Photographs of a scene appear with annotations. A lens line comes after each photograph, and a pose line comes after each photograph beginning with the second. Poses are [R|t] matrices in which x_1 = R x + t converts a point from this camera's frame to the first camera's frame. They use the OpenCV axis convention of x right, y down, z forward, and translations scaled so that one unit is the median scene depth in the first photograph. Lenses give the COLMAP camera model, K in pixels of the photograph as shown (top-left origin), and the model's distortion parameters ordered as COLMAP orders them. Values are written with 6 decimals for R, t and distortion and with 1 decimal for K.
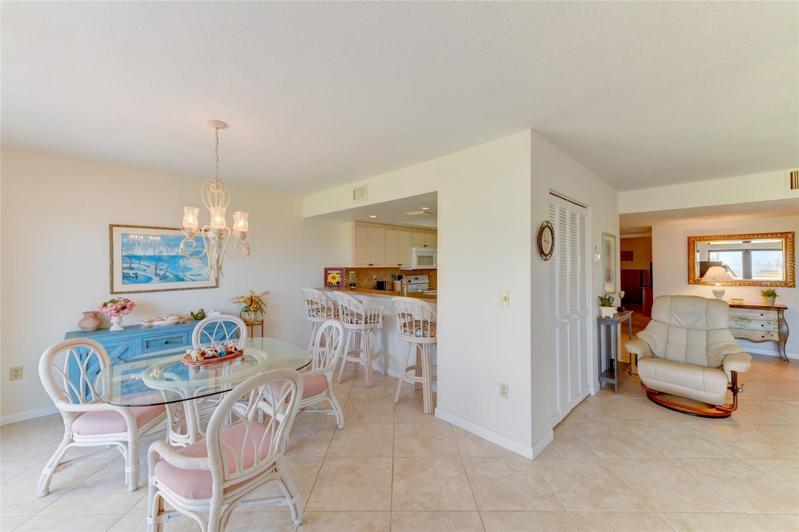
lens RADIAL K [[319.2, 0, 399.5], [0, 319.2, 266.0], [0, 0, 1]] dist [-0.000186, -0.000004]
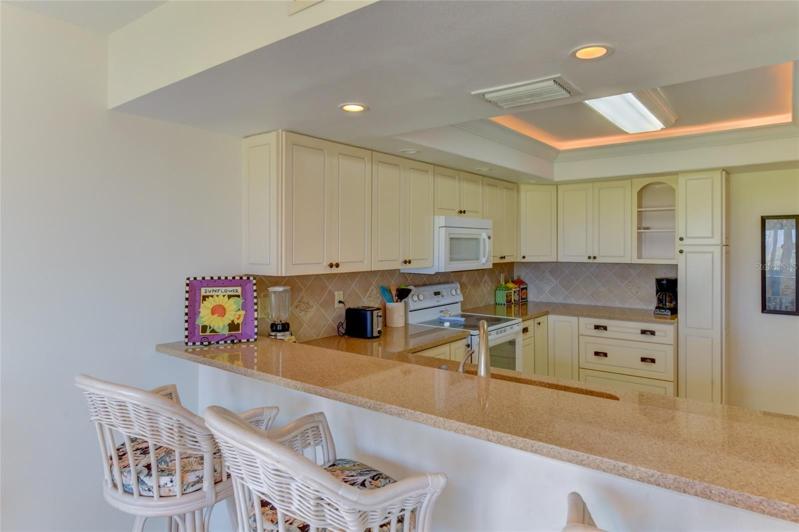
lens RADIAL K [[474.5, 0, 400.8], [0, 474.5, 246.3], [0, 0, 1]] dist [-0.004577, 0.000289]
pose [[0.990732, -0.009940, 0.135469, -0.086224], [0.011133, 0.999906, -0.008055, -0.018912], [-0.135376, 0.009489, 0.990749, 0.483593]]
